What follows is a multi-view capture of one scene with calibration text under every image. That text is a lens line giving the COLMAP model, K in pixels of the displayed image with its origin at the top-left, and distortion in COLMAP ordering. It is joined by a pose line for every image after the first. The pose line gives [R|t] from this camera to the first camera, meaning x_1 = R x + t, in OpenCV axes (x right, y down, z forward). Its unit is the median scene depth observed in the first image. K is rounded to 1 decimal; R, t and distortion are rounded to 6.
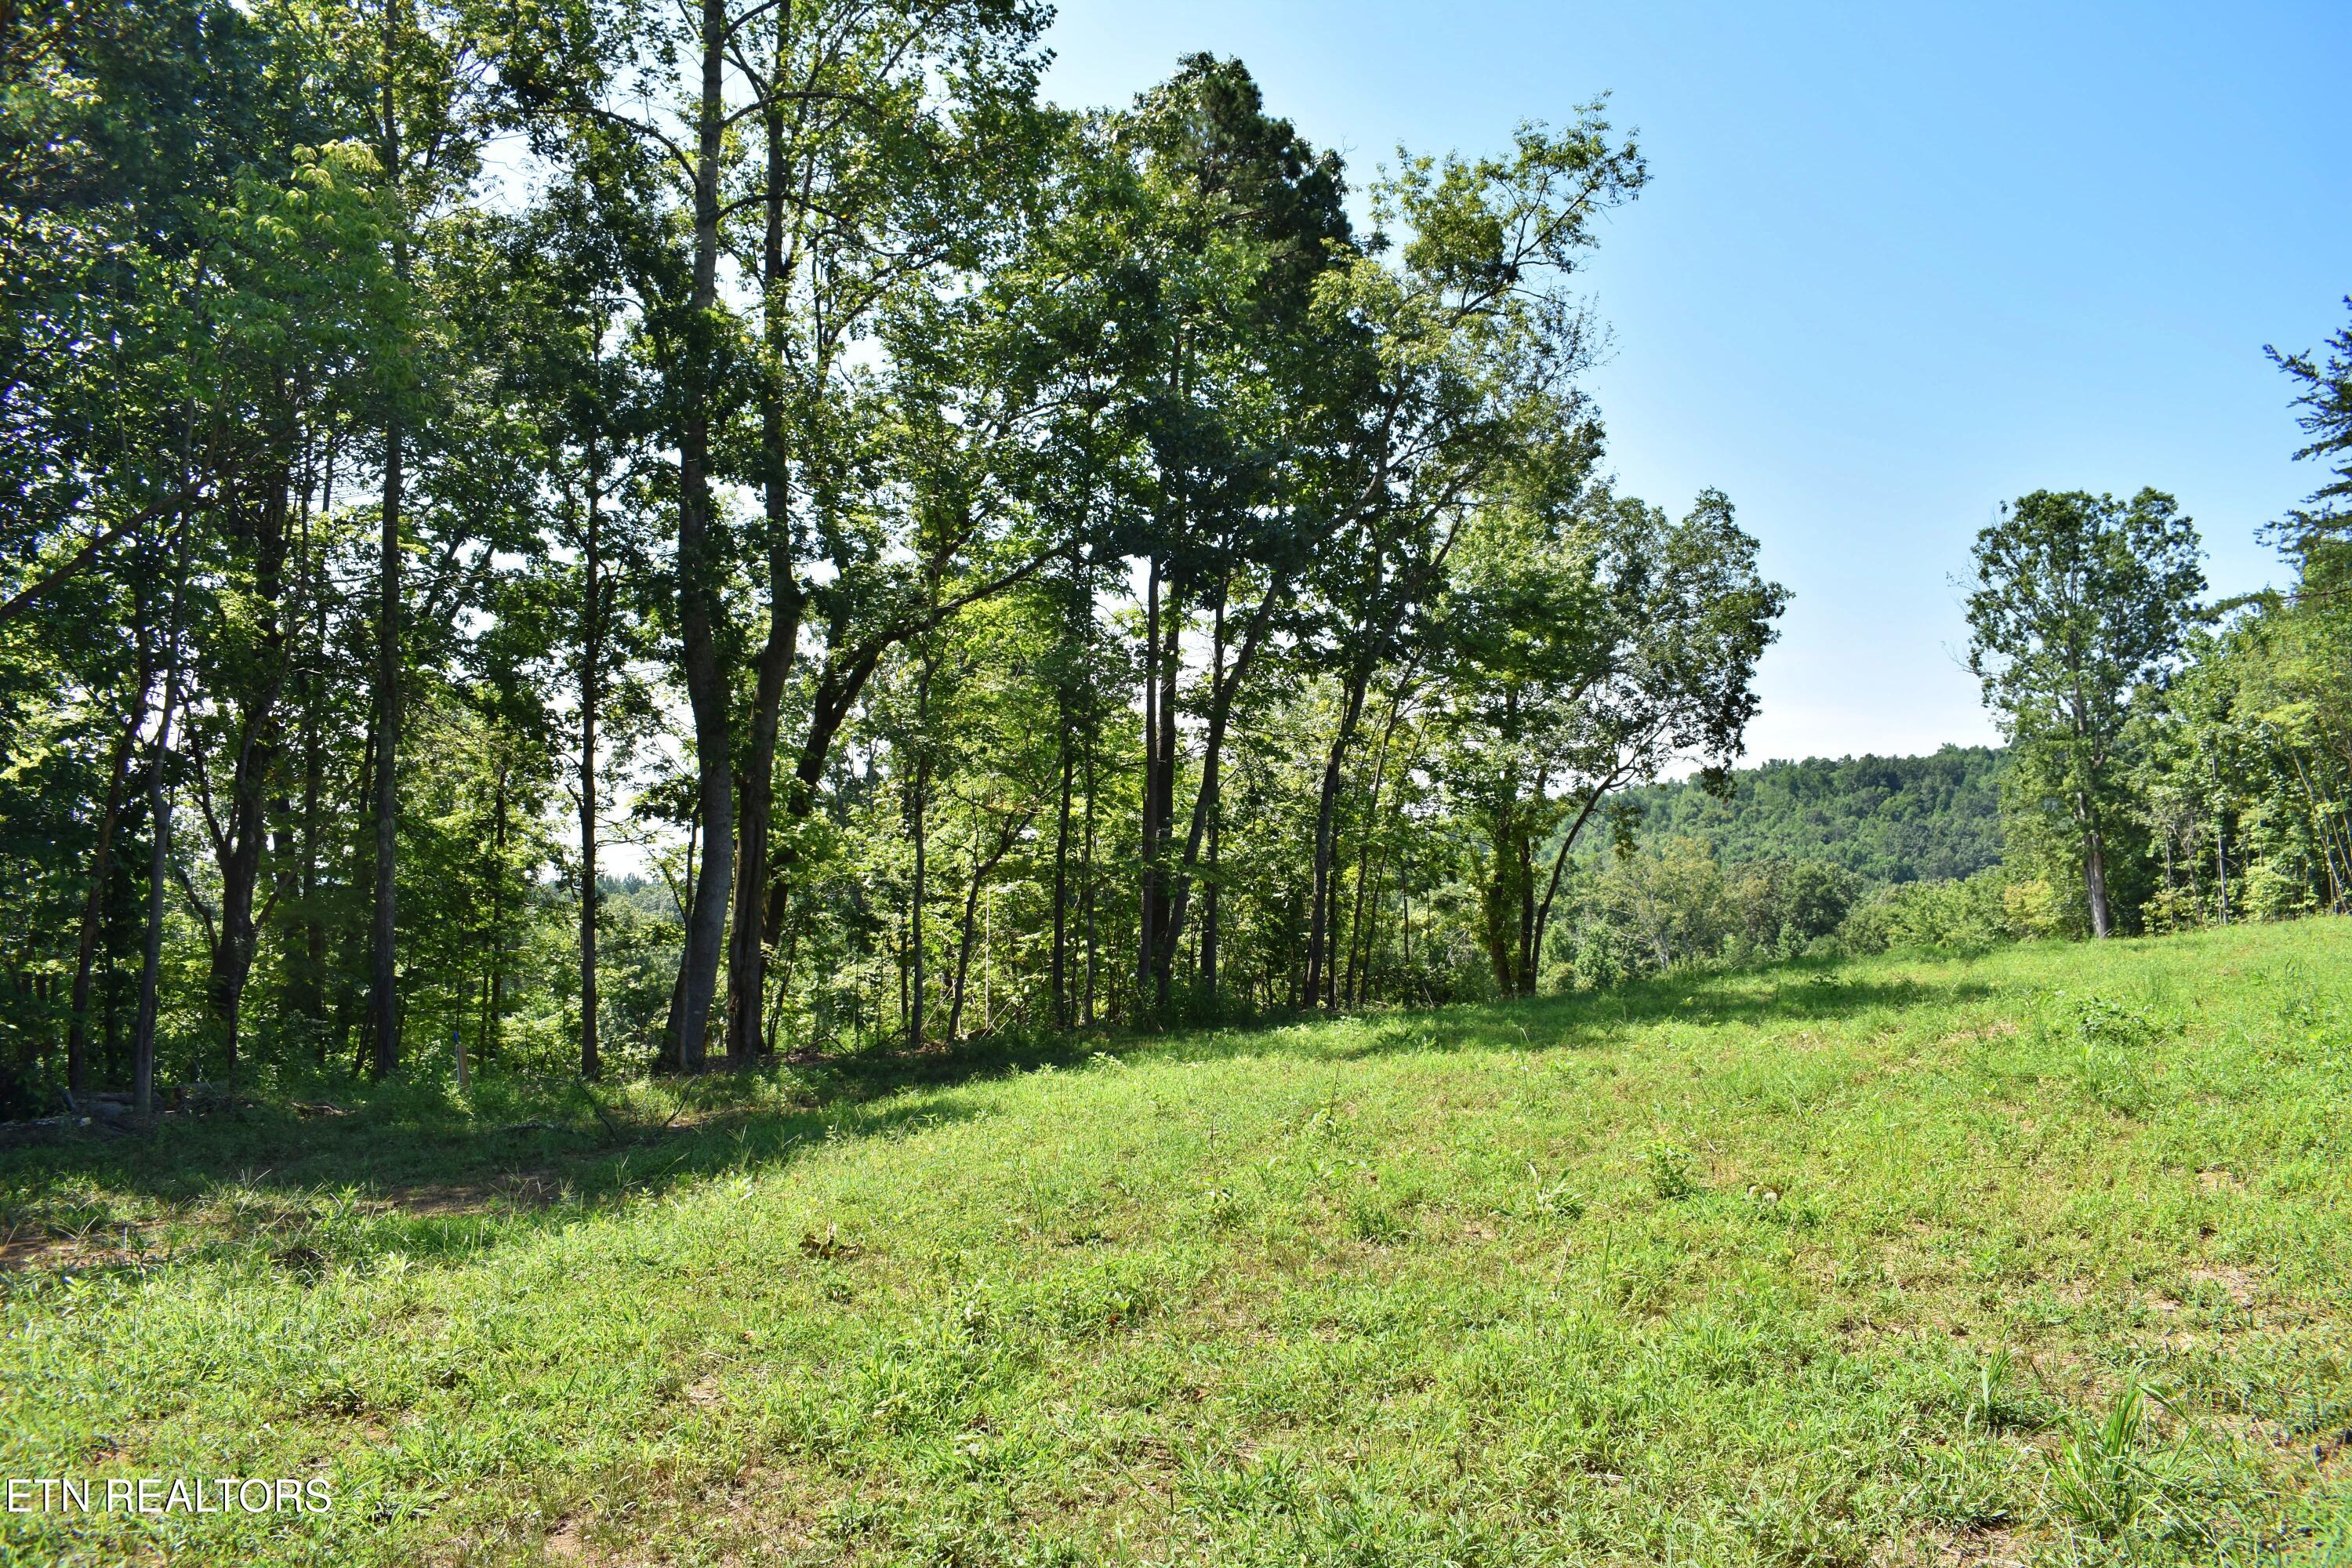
lens RADIAL K [[1834.8, 0, 1182.3], [0, 1834.8, 779.7], [0, 0, 1]] dist [-0.096974, 0.015922]
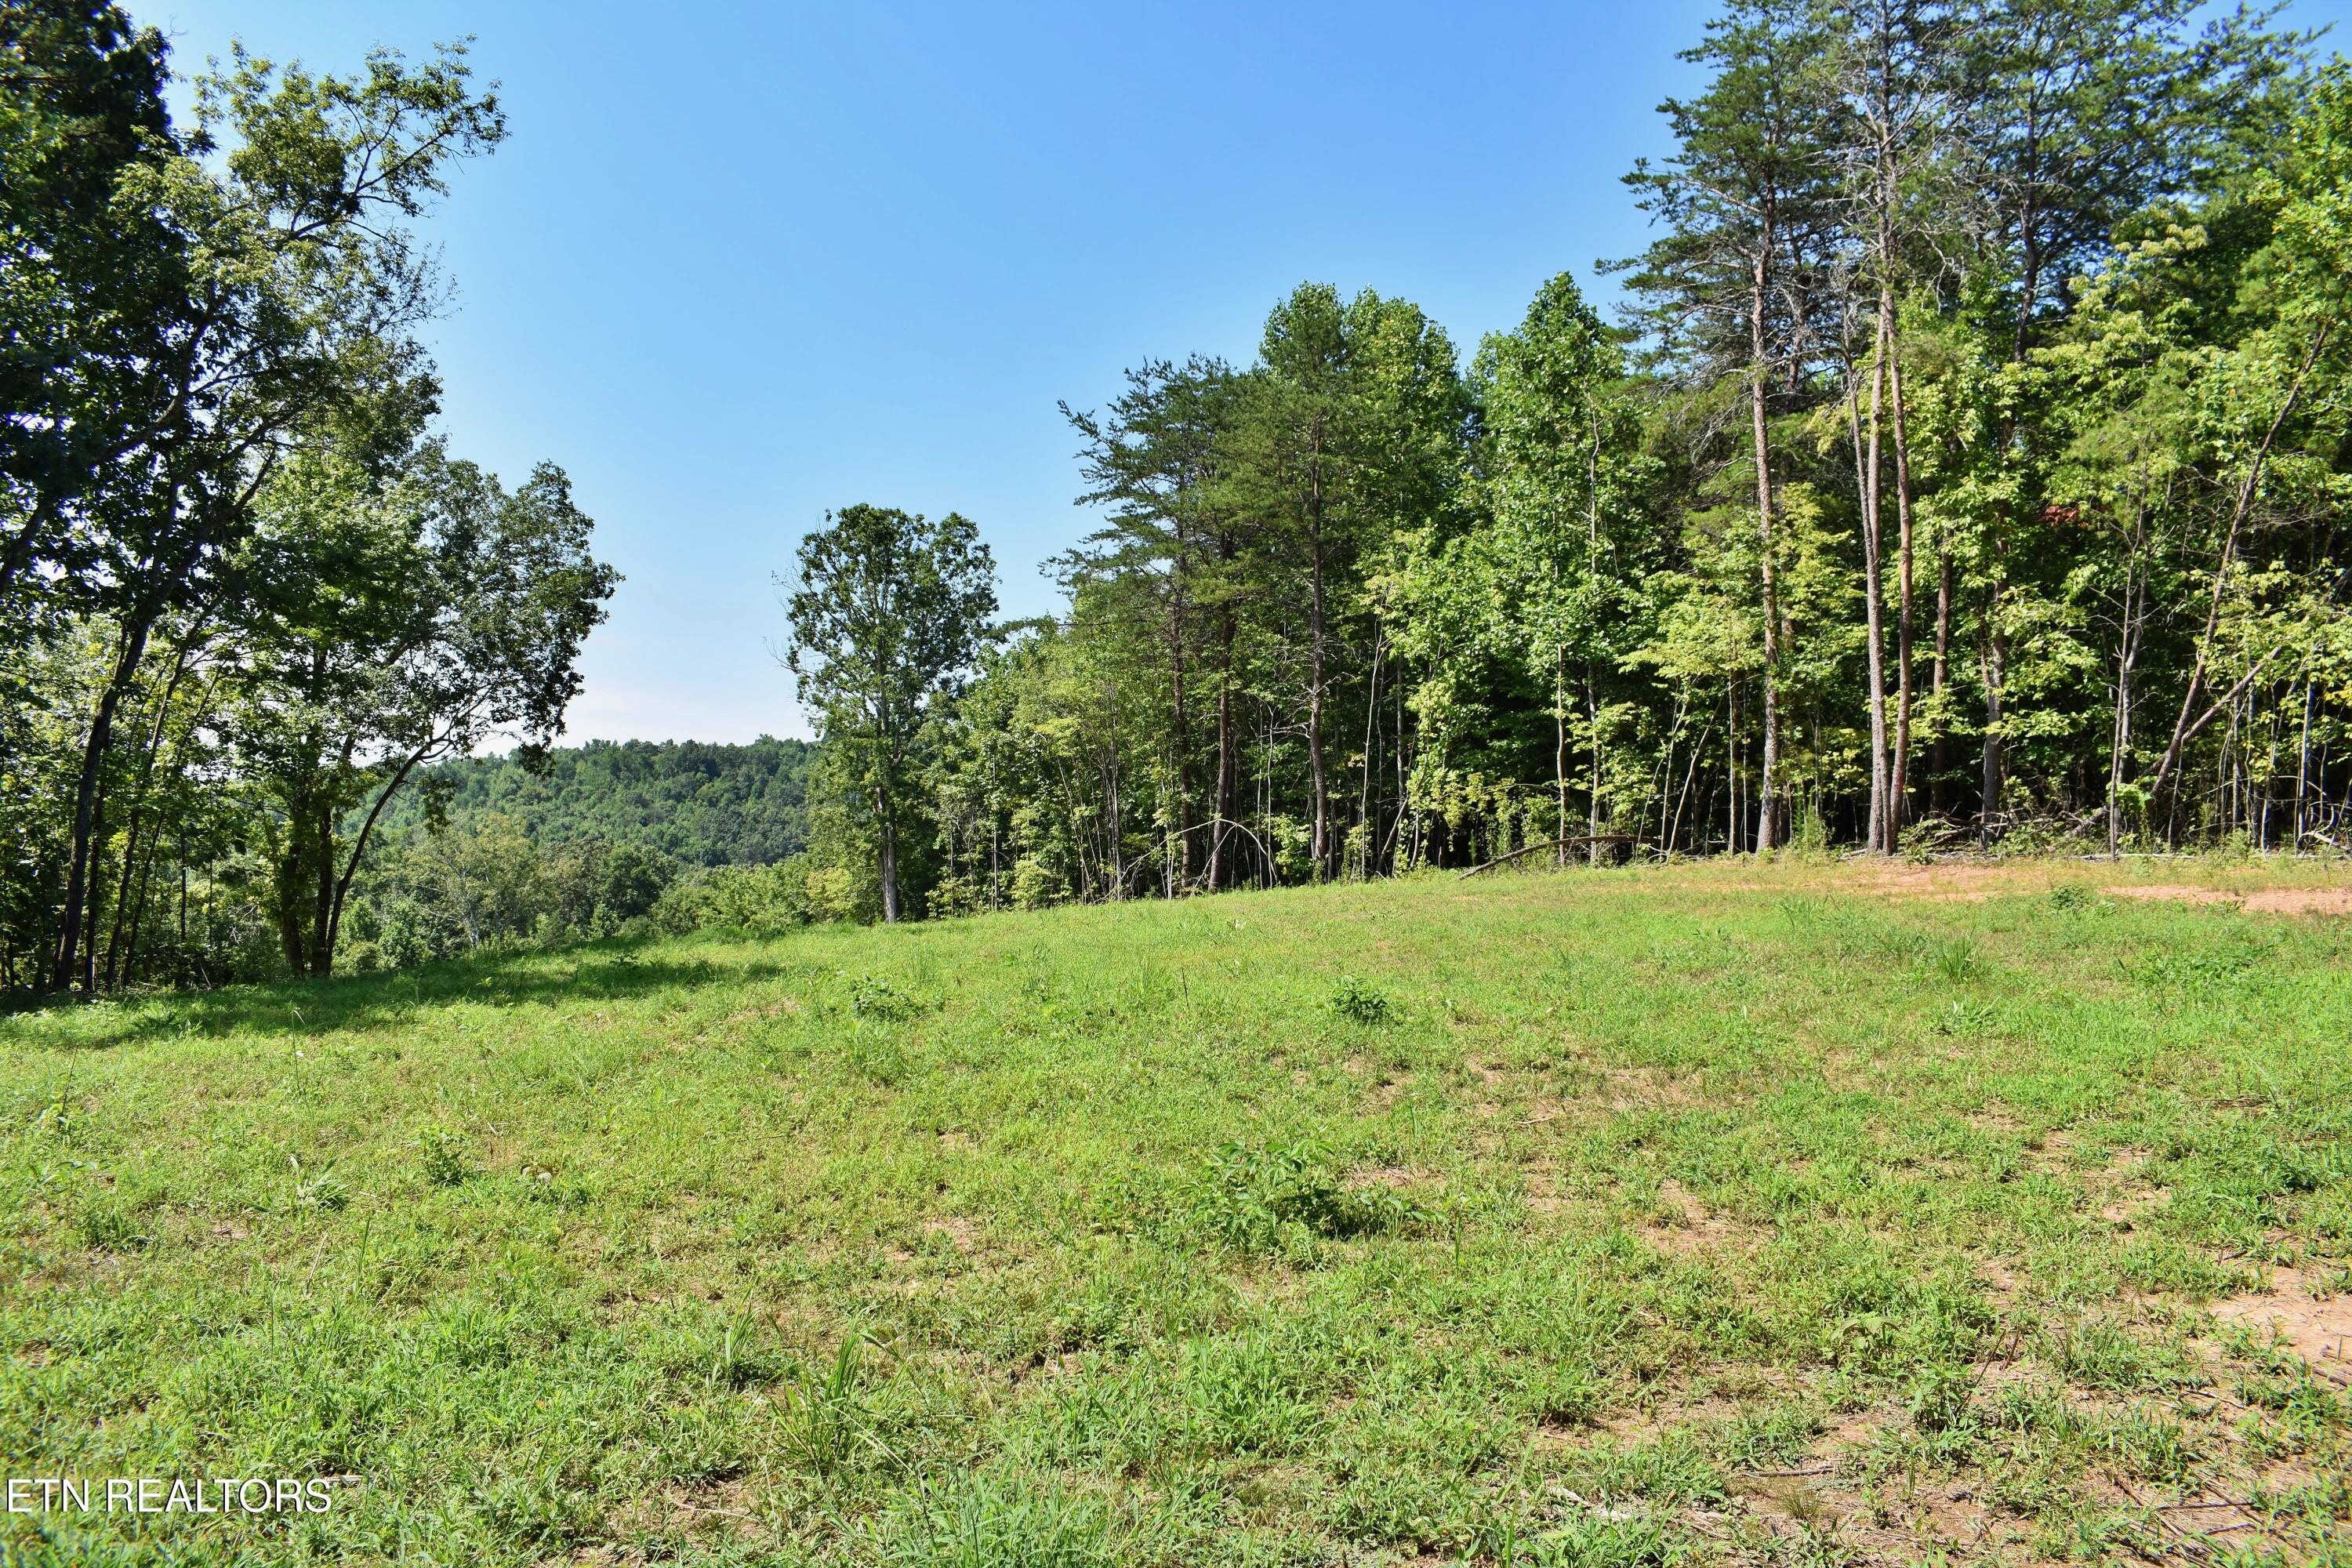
lens RADIAL K [[1834.8, 0, 1182.3], [0, 1834.8, 779.7], [0, 0, 1]] dist [-0.096974, 0.015922]
pose [[0.808455, 0.047313, 0.586653, 0.002766], [-0.053681, 0.998537, -0.006554, -0.000129], [-0.586104, -0.026193, 0.809812, -0.001556]]
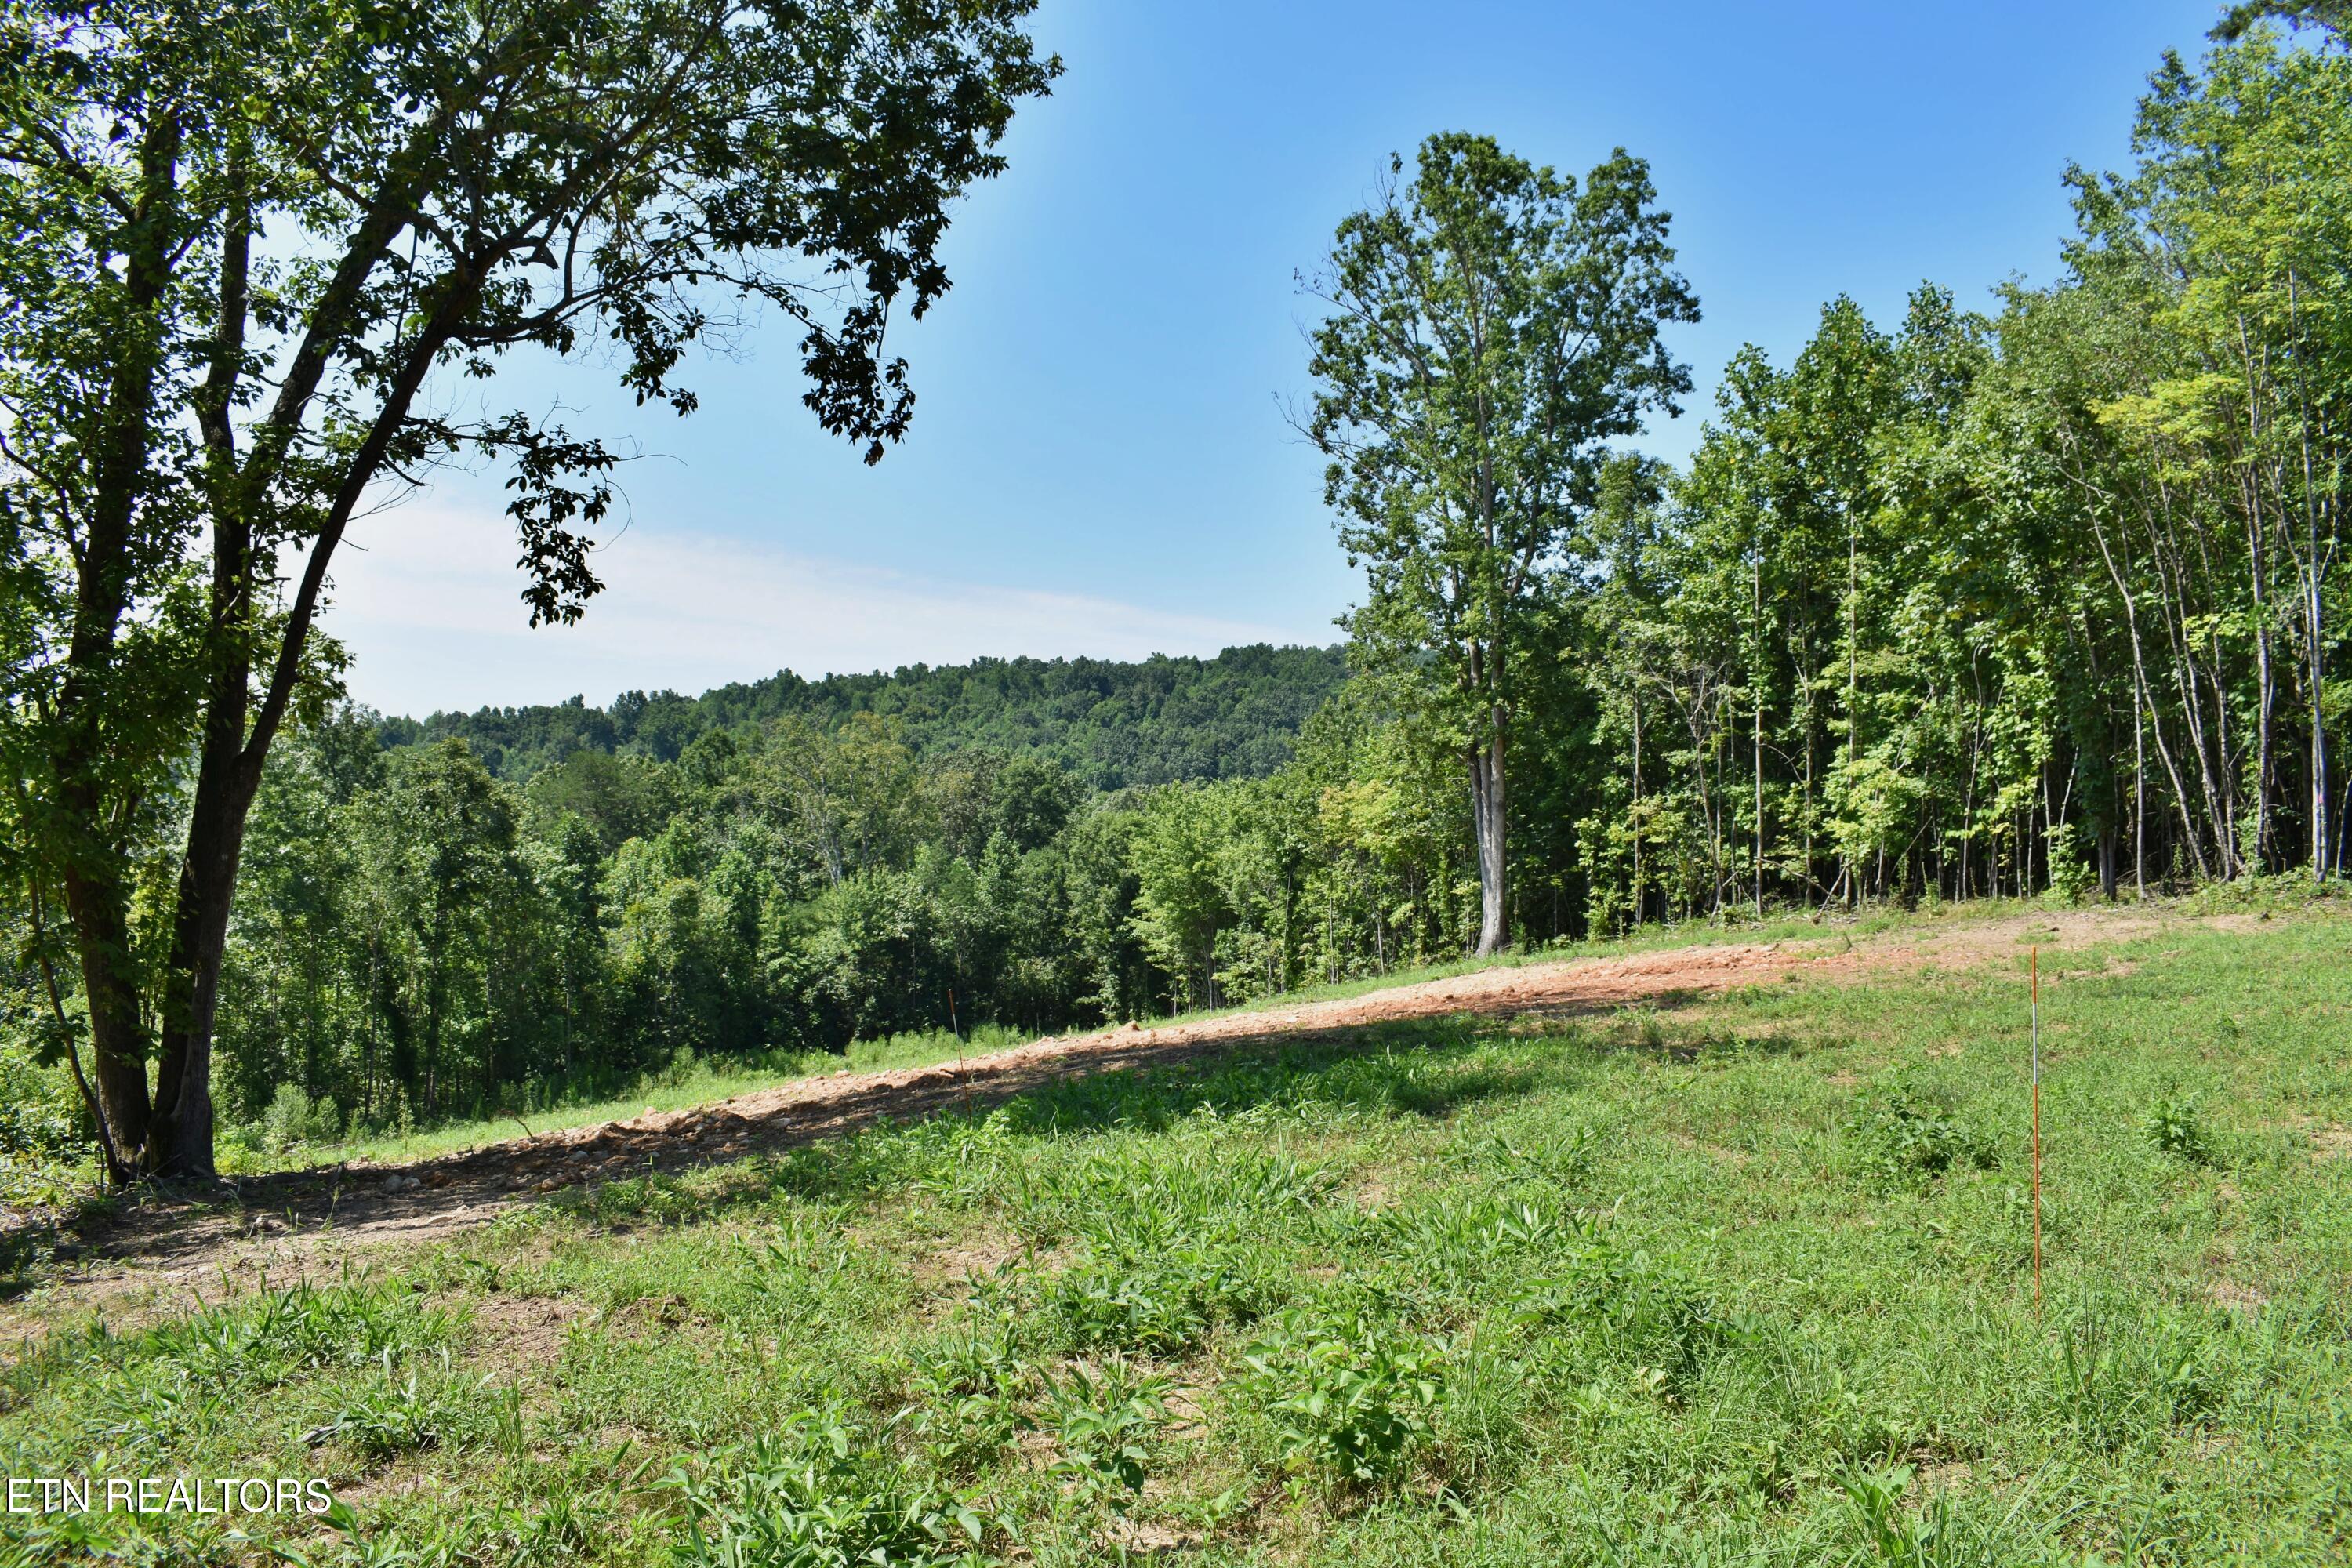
lens RADIAL K [[1897.1, 0, 1176.0], [0, 1897.1, 784.0], [0, 0, 1]] dist [-0.096668, -0.000488]
pose [[0.912760, 0.035149, 0.406980, 0.316382], [-0.058702, 0.997237, 0.045528, 0.076114], [-0.404256, -0.065447, 0.912302, 0.997761]]
